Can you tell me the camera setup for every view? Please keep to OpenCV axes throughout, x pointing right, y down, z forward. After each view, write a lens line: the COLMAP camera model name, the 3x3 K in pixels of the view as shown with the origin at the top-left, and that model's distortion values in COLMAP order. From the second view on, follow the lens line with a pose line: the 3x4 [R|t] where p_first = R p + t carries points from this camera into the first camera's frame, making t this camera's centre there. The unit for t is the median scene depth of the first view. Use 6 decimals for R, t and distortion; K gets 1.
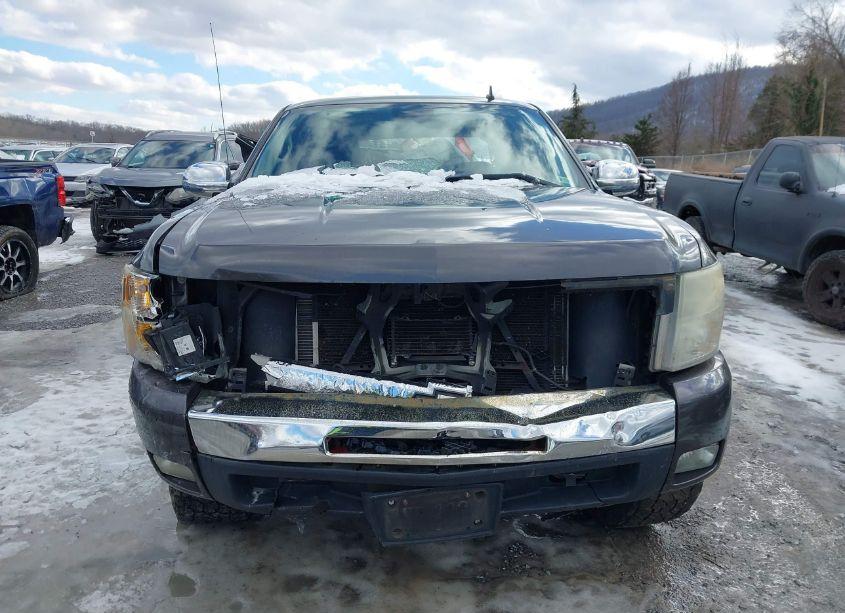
lens RADIAL K [[666.6, 0, 420.2], [0, 666.6, 307.0], [0, 0, 1]] dist [0.004161, -0.009412]
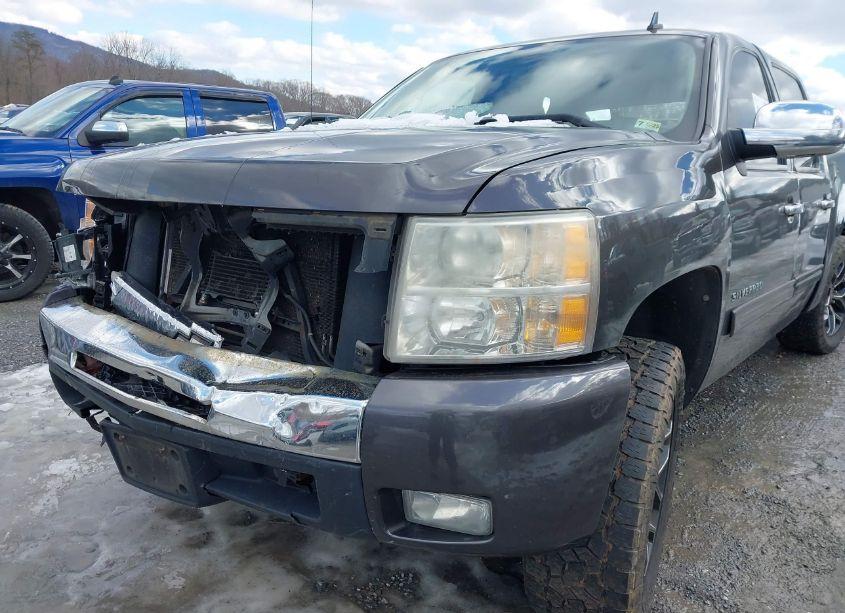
lens RADIAL K [[666.6, 0, 419.3], [0, 666.6, 307.7], [0, 0, 1]] dist [0.004161, -0.009412]
pose [[0.768732, 0.140413, -0.623967, 0.811376], [-0.141866, 0.988735, 0.047718, 0.006649], [0.623638, 0.051838, 0.779992, 0.490806]]
